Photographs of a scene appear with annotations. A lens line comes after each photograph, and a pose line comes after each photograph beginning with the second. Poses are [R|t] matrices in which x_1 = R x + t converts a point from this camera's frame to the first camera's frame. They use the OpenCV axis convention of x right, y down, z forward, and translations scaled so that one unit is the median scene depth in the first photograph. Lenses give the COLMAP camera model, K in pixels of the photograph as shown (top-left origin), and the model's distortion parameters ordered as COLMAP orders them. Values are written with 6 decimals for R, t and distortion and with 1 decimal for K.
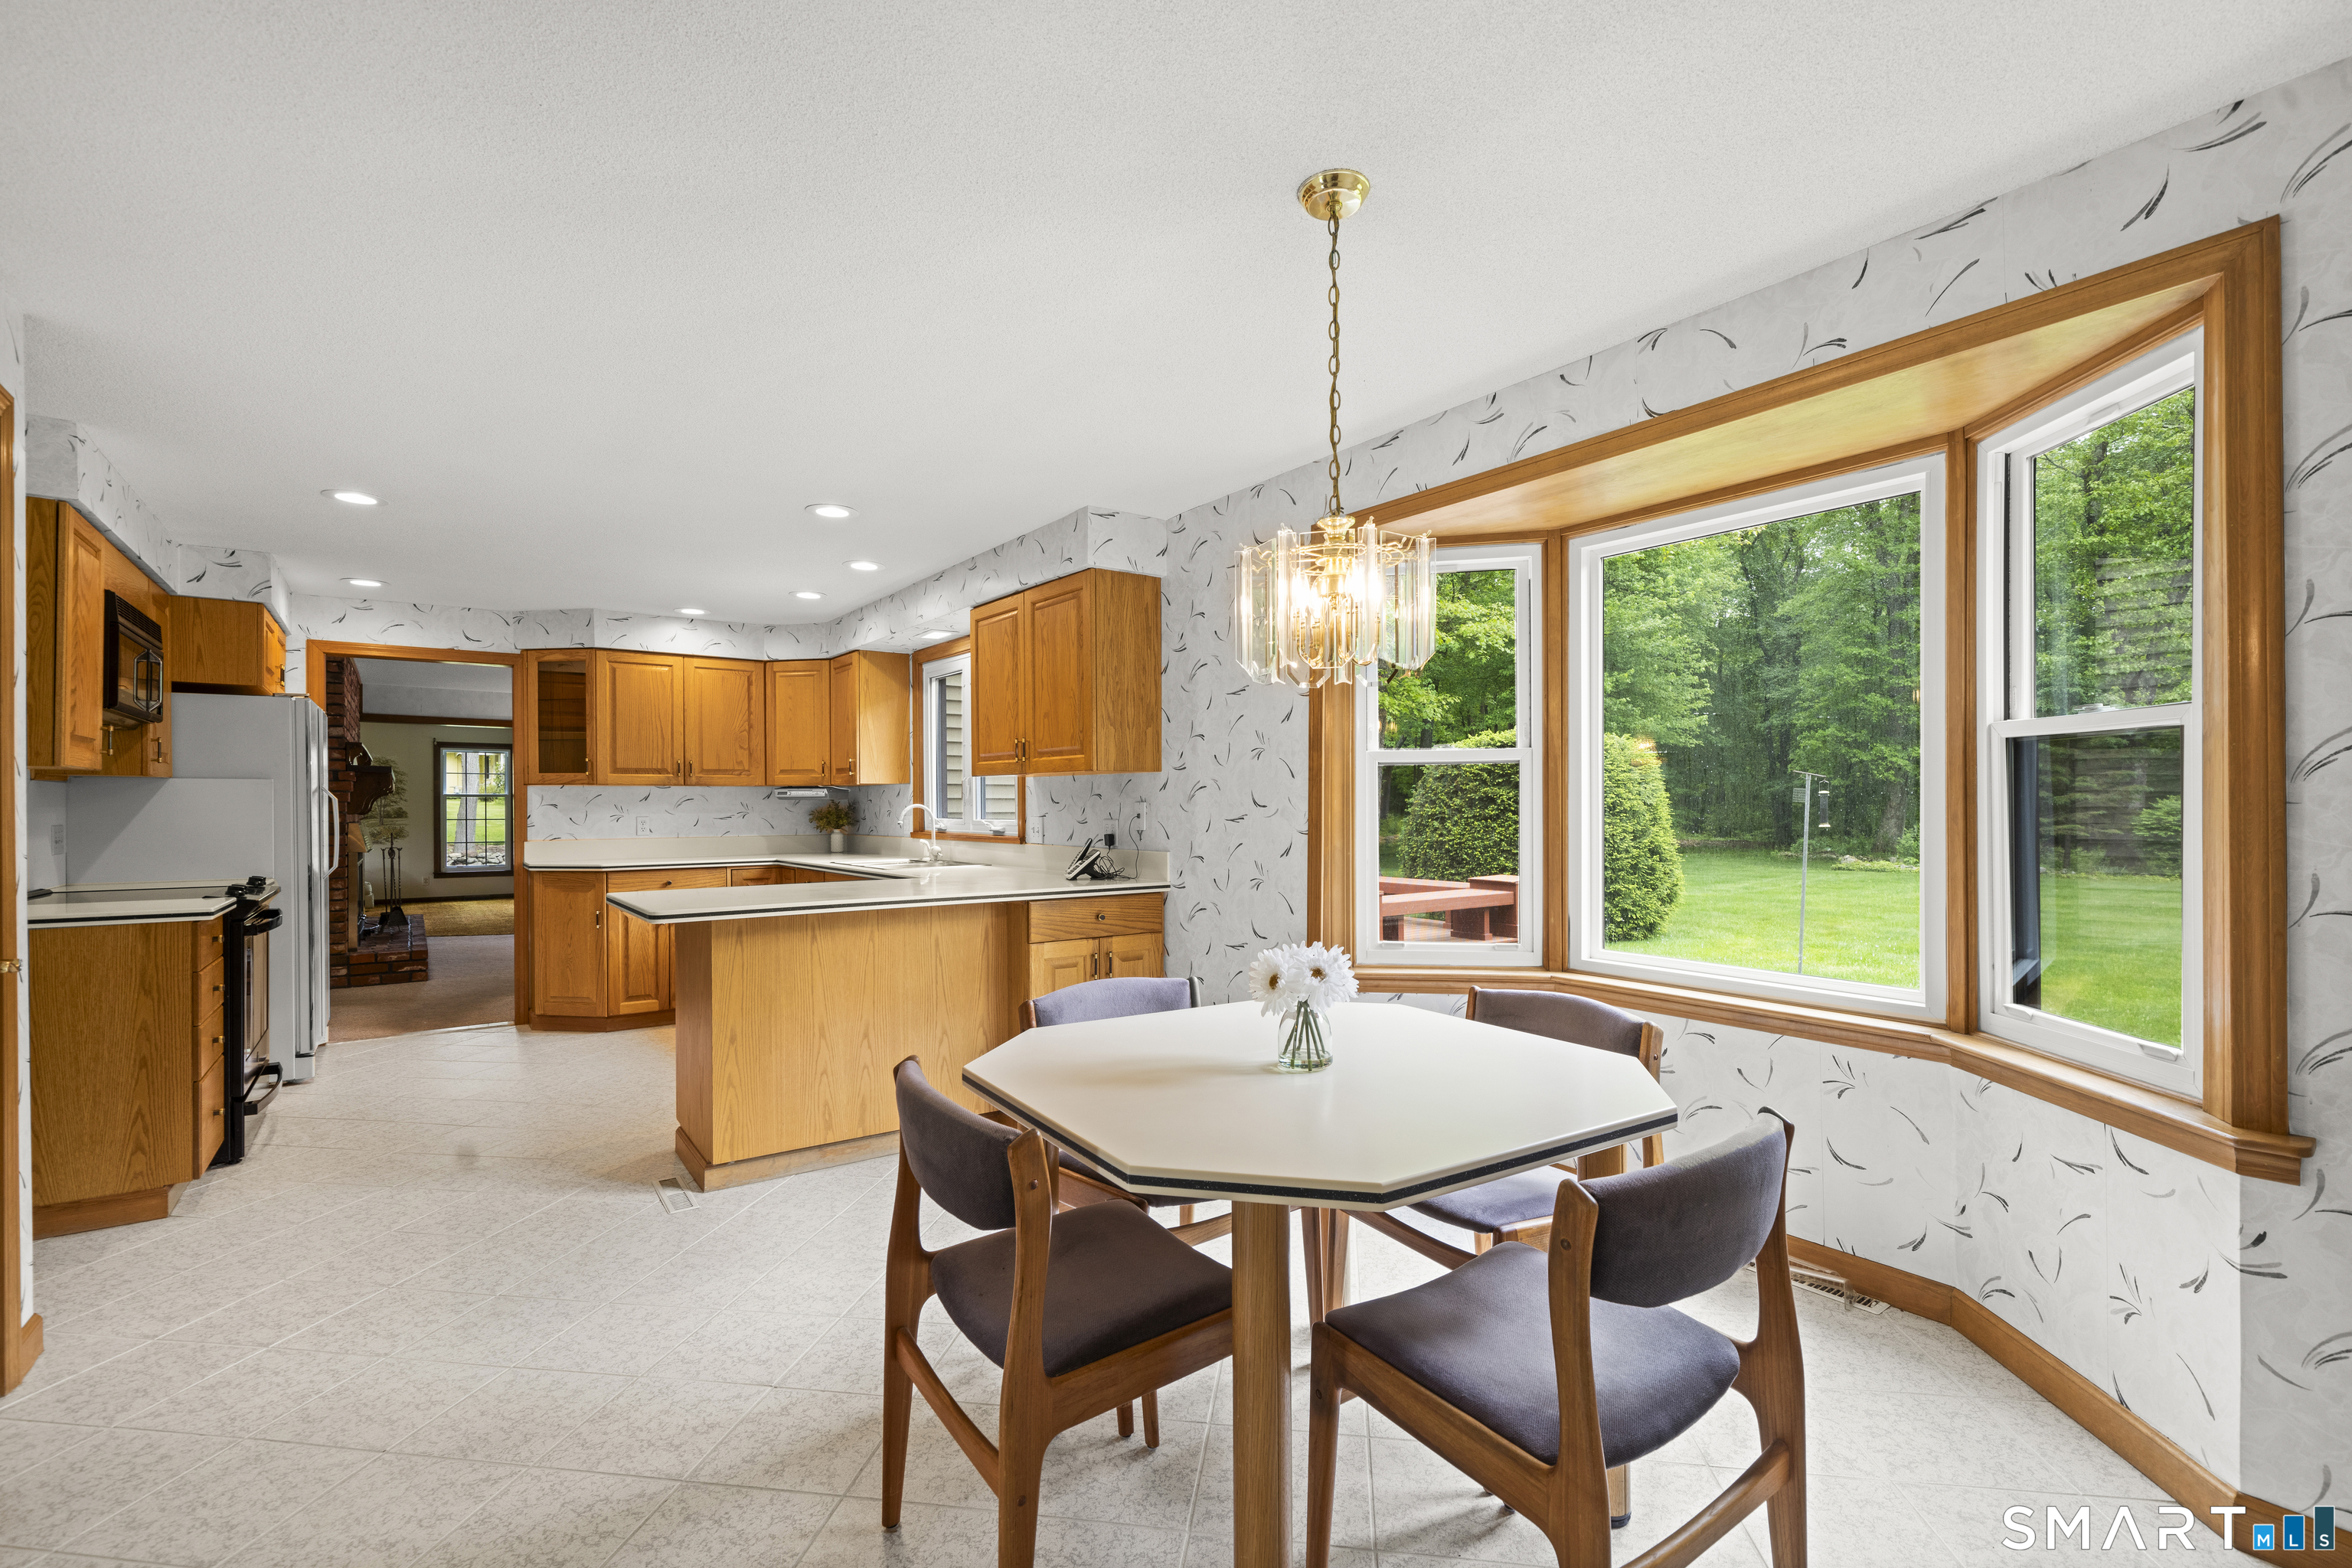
lens RADIAL K [[1019.1, 0, 1179.6], [0, 1019.1, 797.4], [0, 0, 1]] dist [0.000157, 0.000181]
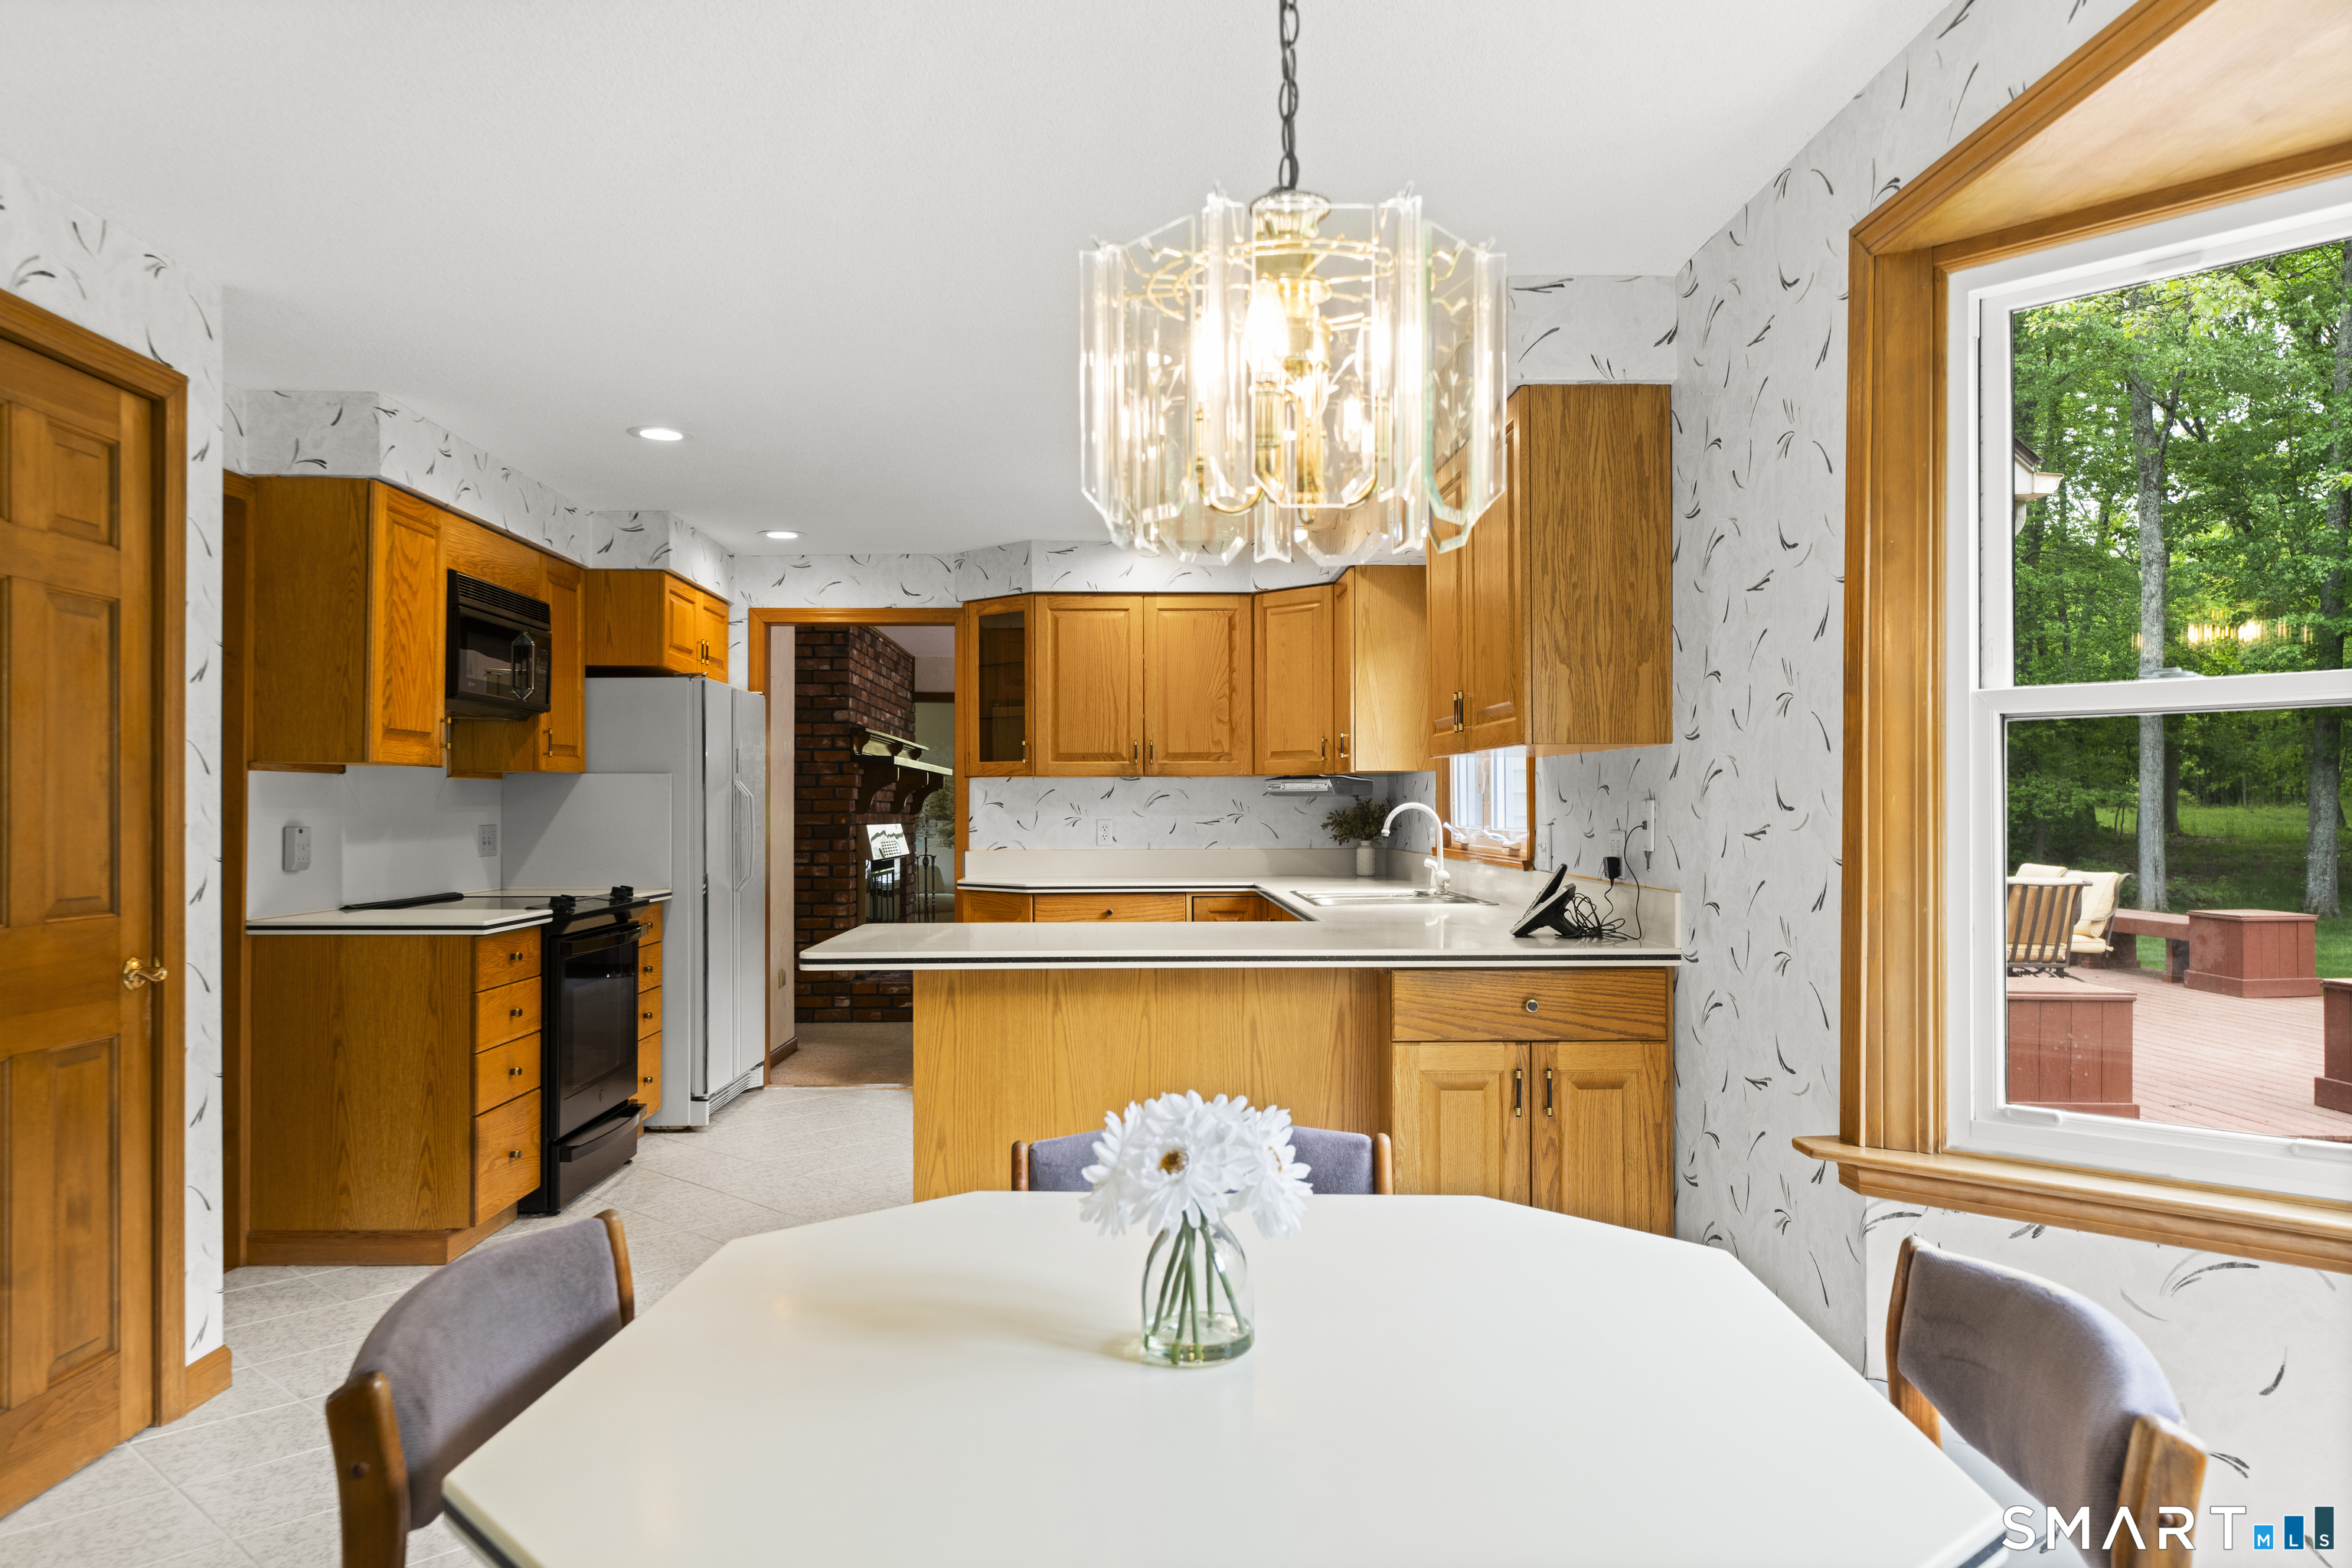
lens RADIAL K [[1566.3, 0, 1171.7], [0, 1566.3, 781.9], [0, 0, 1]] dist [-0.006542, 0.000899]
pose [[0.826159, -0.006833, -0.563395, 0.222898], [0.003440, 0.999969, -0.007083, 0.000010], [0.563426, 0.003914, 0.826157, 0.161816]]
